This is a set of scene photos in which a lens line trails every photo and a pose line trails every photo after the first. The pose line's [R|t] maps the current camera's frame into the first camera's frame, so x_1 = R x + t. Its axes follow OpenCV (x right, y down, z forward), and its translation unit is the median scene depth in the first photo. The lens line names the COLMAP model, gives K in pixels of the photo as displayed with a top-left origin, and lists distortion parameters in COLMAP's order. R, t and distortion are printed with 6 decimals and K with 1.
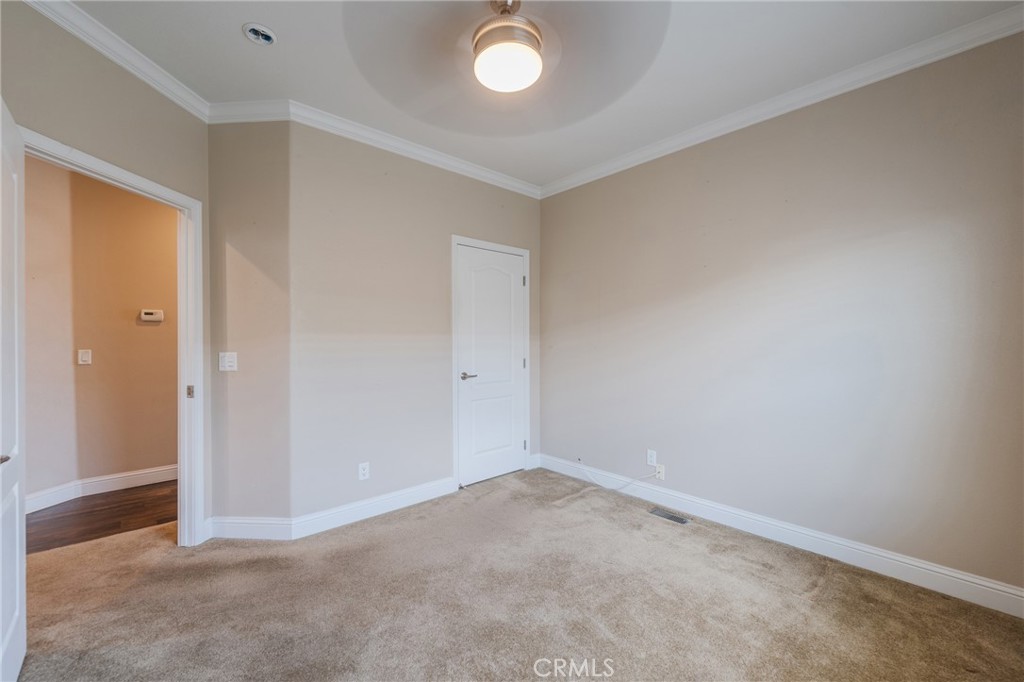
lens RADIAL K [[417.2, 0, 511.0], [0, 417.2, 337.3], [0, 0, 1]] dist [-0.004857, 0.001093]
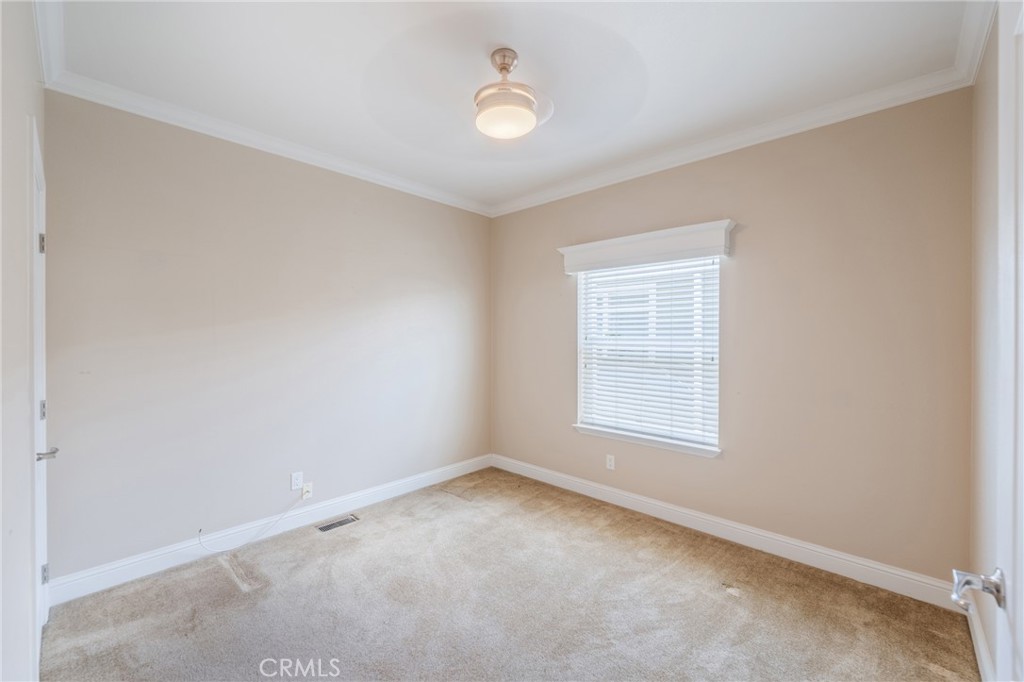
lens RADIAL K [[417.2, 0, 511.0], [0, 417.2, 338.9], [0, 0, 1]] dist [-0.004857, 0.001093]
pose [[-0.074114, -0.005066, 0.997237, -0.735355], [0.007835, 0.999953, 0.005662, -0.027552], [-0.997219, 0.008233, -0.074071, 0.718421]]
